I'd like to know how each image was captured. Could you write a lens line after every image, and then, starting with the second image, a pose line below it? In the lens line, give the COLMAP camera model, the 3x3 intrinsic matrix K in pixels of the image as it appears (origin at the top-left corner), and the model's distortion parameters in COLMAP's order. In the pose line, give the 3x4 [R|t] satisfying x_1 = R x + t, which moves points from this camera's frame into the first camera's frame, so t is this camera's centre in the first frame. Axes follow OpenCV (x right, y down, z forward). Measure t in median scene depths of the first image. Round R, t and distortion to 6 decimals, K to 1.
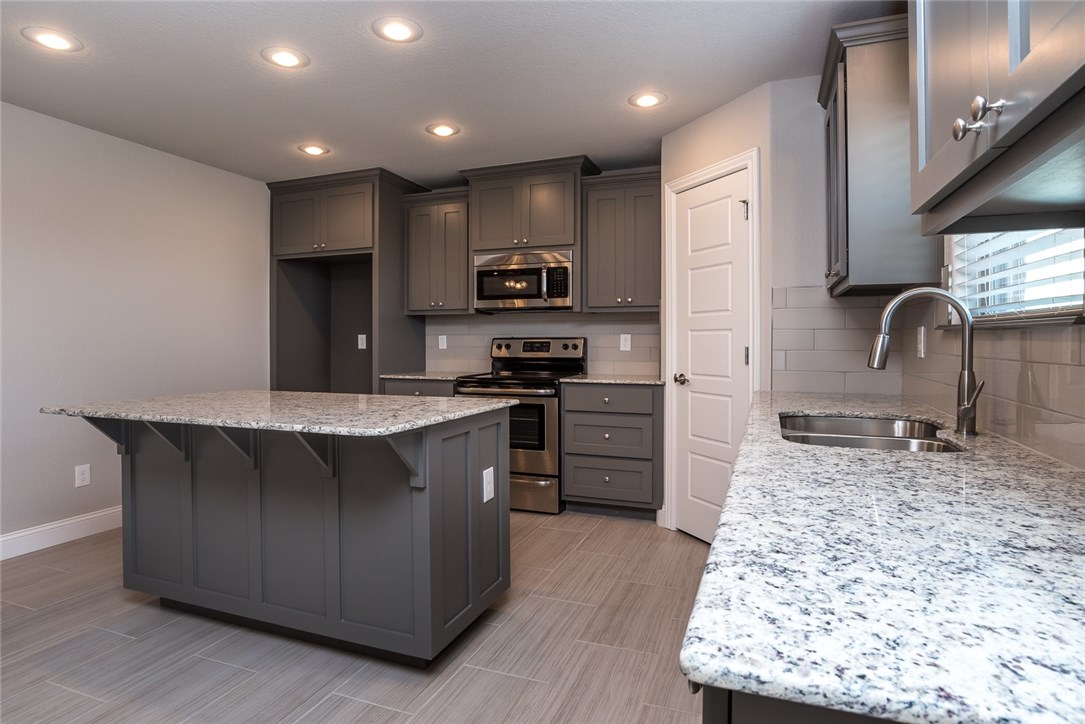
lens RADIAL K [[593.9, 0, 551.2], [0, 593.9, 339.6], [0, 0, 1]] dist [-0.023552, -0.000063]
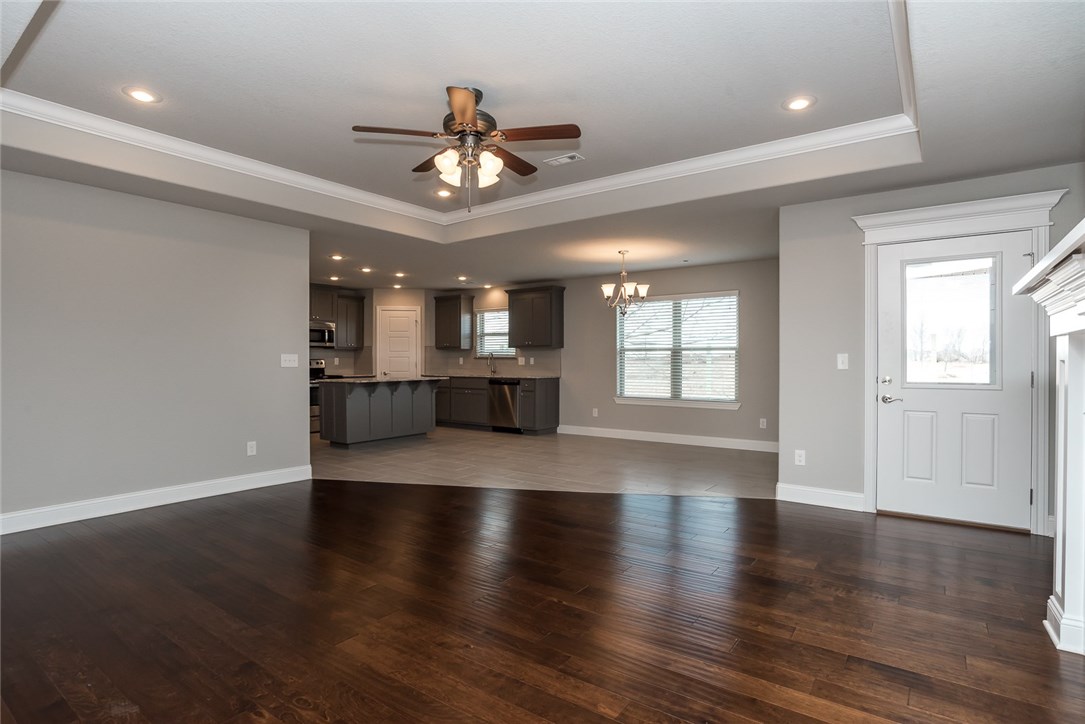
lens RADIAL K [[556.7, 0, 552.5], [0, 556.7, 364.1], [0, 0, 1]] dist [-0.028911, 0.004889]
pose [[0.264045, -0.000886, 0.964510, -1.852220], [-0.002300, 0.999996, 0.001548, 0.011778], [-0.964508, -0.002627, 0.264042, -0.464174]]
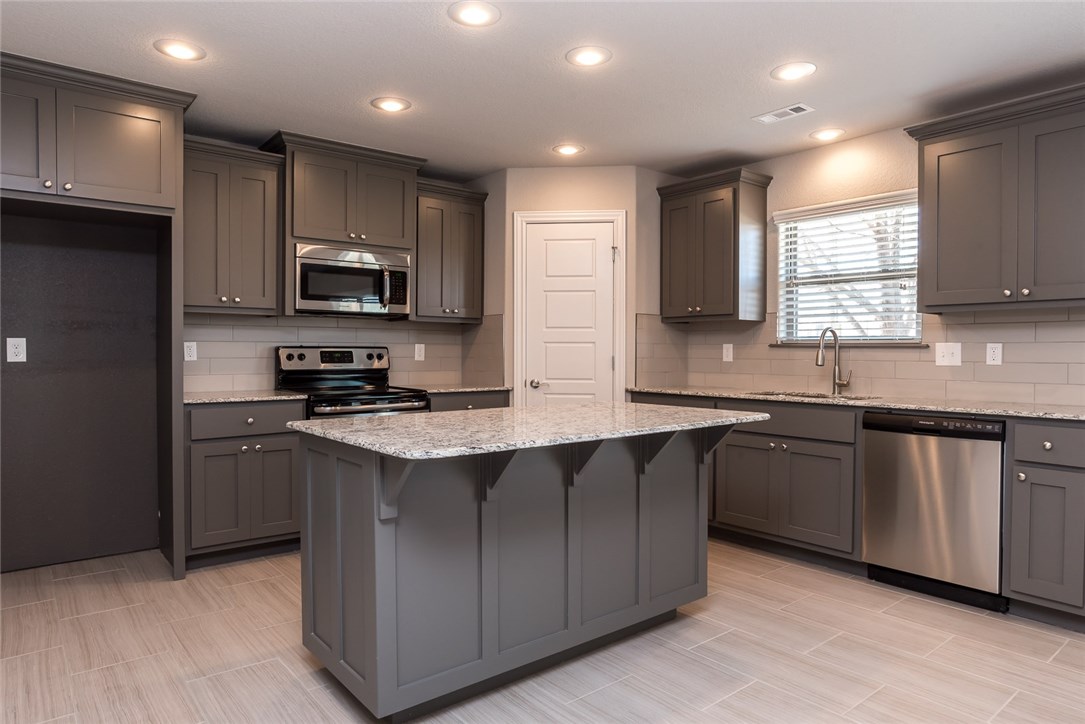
lens RADIAL K [[670.9, 0, 539.8], [0, 670.9, 357.5], [0, 0, 1]] dist [-0.020987, 0.000658]
pose [[0.499692, -0.004882, 0.866190, -0.748475], [-0.005433, 0.999947, 0.008770, 0.002693], [-0.866186, -0.009089, 0.499639, 0.266064]]
